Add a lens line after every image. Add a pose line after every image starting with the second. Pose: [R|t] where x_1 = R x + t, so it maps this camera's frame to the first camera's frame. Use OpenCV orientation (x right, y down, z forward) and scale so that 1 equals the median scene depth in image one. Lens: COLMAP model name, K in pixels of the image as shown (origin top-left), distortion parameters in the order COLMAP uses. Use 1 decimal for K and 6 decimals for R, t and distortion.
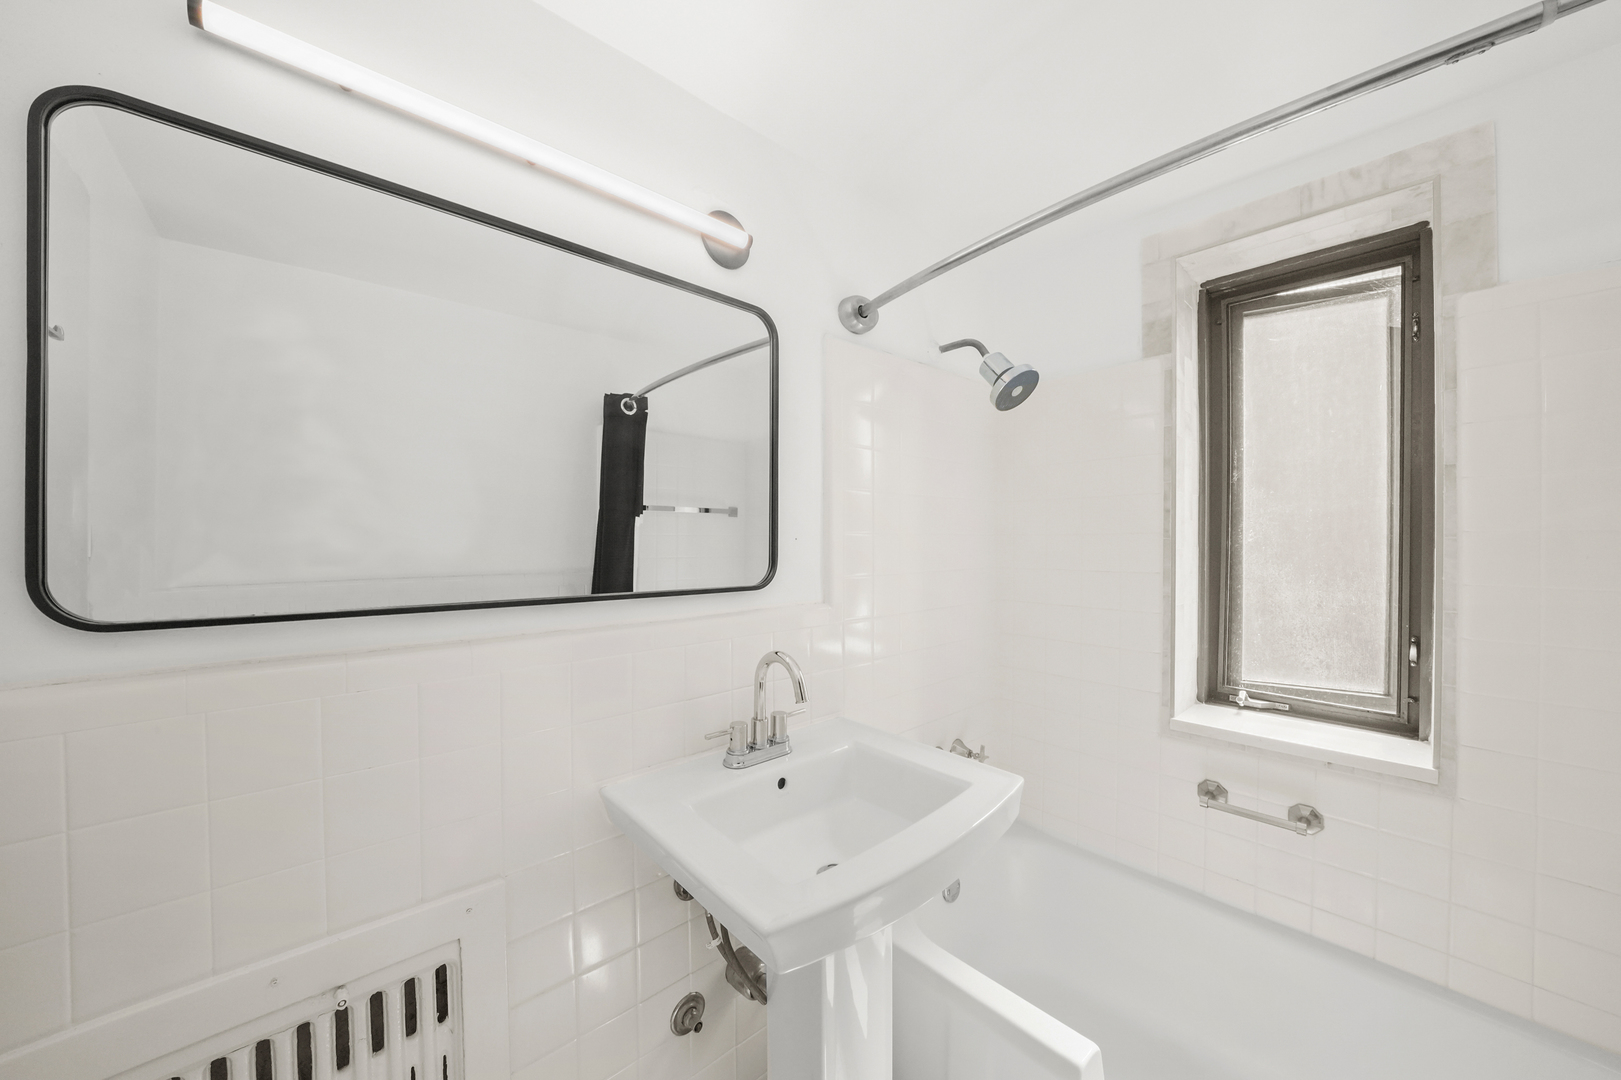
lens RADIAL K [[572.1, 0, 810.0], [0, 572.1, 543.5], [0, 0, 1]] dist [-0.018614, 0.000279]
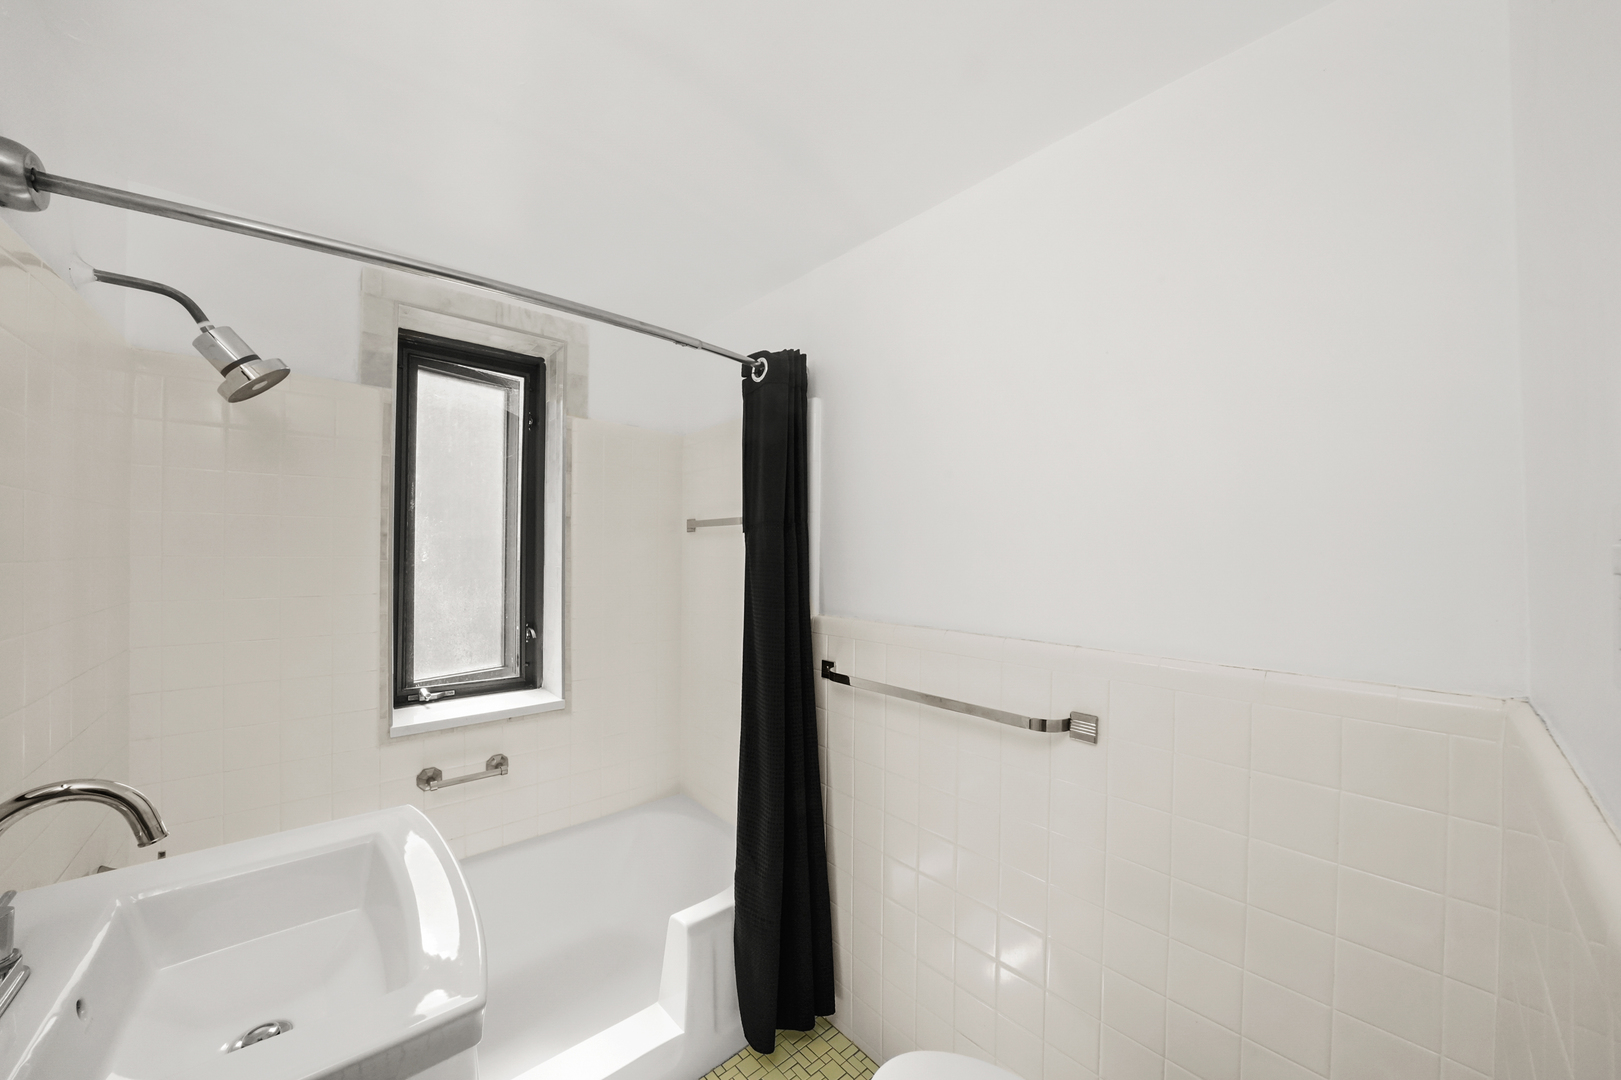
lens RADIAL K [[559.3, 0, 805.9], [0, 559.3, 553.0], [0, 0, 1]] dist [0.020812, 0.000088]
pose [[0.039068, -0.001359, 0.999236, -0.419761], [-0.002176, 0.999997, 0.001445, -0.027951], [-0.999234, -0.002231, 0.039064, 0.172810]]
